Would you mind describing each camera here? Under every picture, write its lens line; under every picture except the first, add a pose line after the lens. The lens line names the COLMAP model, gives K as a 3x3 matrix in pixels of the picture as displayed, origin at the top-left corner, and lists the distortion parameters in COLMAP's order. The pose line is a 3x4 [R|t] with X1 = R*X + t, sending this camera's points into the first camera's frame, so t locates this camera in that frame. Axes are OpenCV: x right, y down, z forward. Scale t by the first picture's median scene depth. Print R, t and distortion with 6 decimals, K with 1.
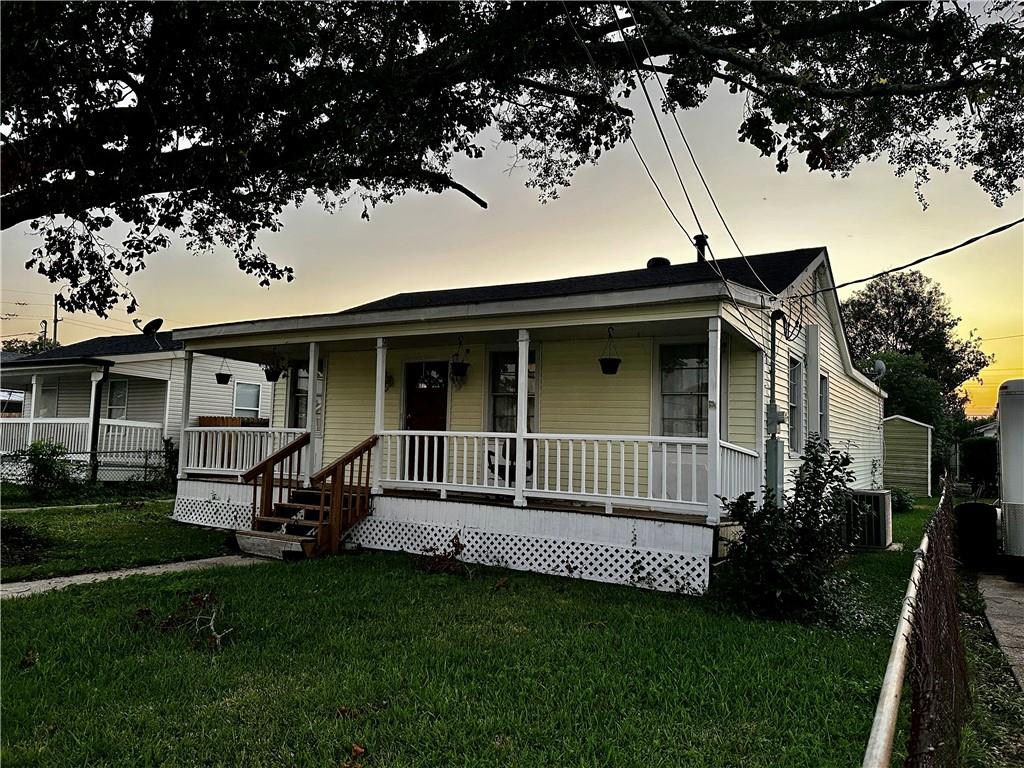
lens RADIAL K [[715.9, 0, 512.0], [0, 715.9, 384.0], [0, 0, 1]] dist [0.090364, -0.105402]
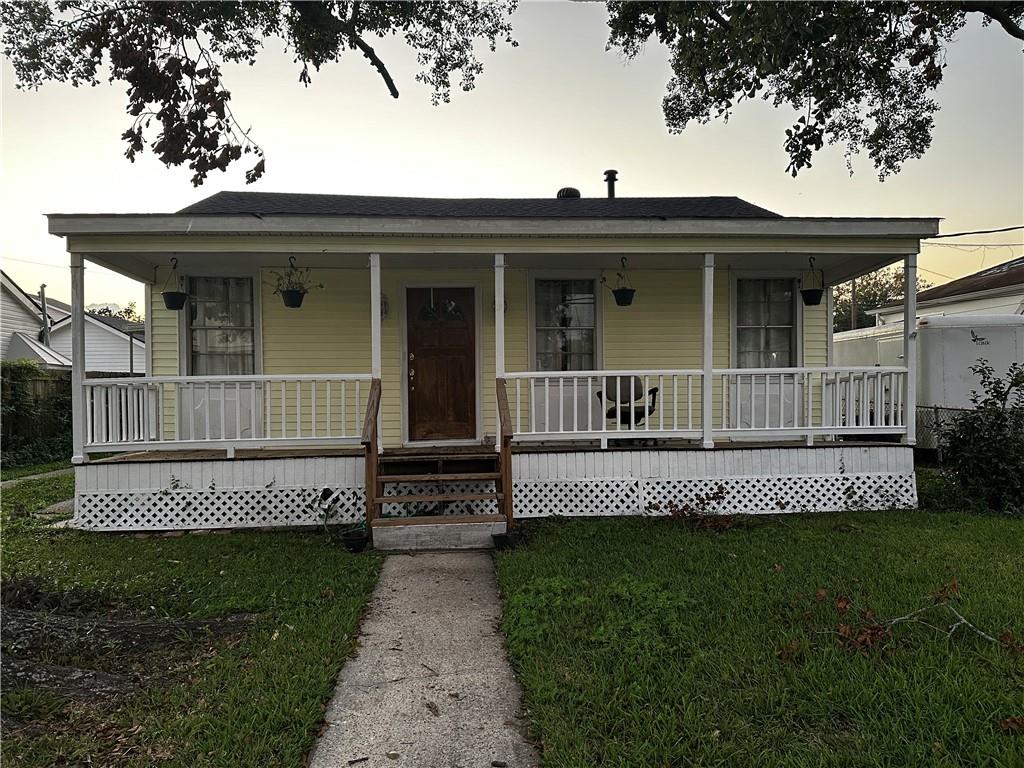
lens RADIAL K [[680.9, 0, 512.6], [0, 680.9, 404.1], [0, 0, 1]] dist [0.097176, -0.173413]
pose [[0.799258, -0.064947, 0.597469, -0.663706], [-0.007180, 0.993041, 0.117553, 0.010372], [-0.600945, -0.098246, 0.793229, 0.423174]]
